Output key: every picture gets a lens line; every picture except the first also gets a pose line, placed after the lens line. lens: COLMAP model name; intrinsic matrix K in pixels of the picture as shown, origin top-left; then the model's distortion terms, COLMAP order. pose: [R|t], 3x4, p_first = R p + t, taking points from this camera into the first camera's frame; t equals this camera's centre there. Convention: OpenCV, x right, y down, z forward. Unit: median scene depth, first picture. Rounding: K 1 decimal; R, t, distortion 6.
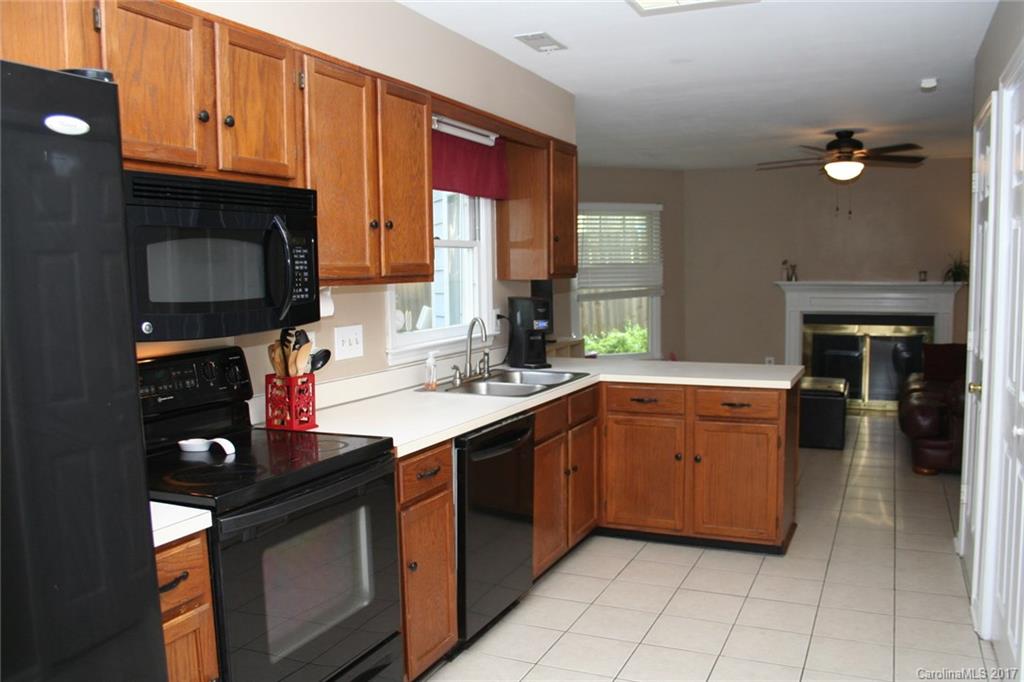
lens RADIAL K [[855.6, 0, 516.8], [0, 855.6, 357.9], [0, 0, 1]] dist [-0.140564, 0.125487]
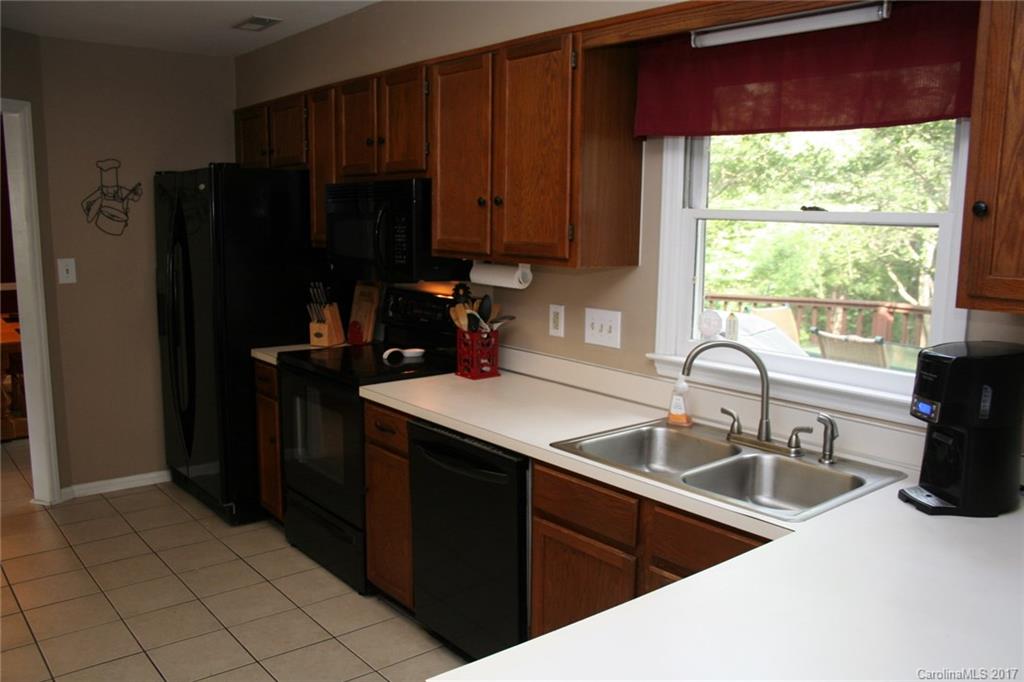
lens RADIAL K [[855.6, 0, 516.8], [0, 855.6, 357.9], [0, 0, 1]] dist [-0.140564, 0.125487]
pose [[-0.450608, 0.164129, -0.877504, 0.689016], [-0.093983, 0.968770, 0.229460, -0.200020], [0.887761, 0.185867, -0.421110, 1.401611]]
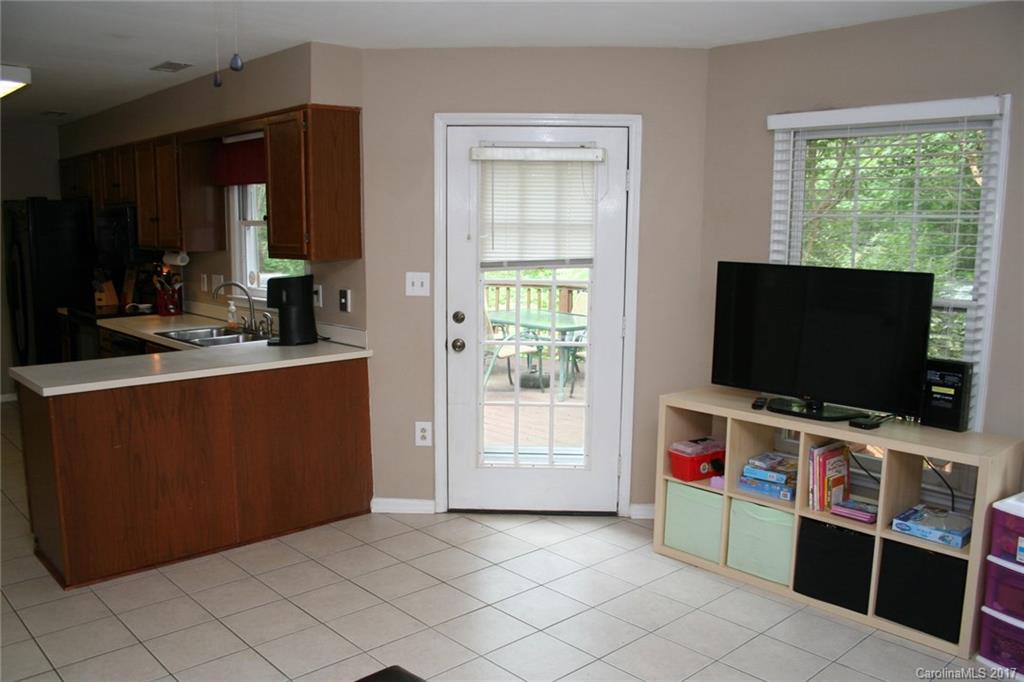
lens RADIAL K [[855.6, 0, 516.8], [0, 855.6, 357.9], [0, 0, 1]] dist [-0.140564, 0.125487]
pose [[-0.396736, 0.158616, -0.904124, 1.331471], [-0.093150, 0.972916, 0.211560, -0.338294], [0.913194, 0.168152, -0.371216, 2.617986]]
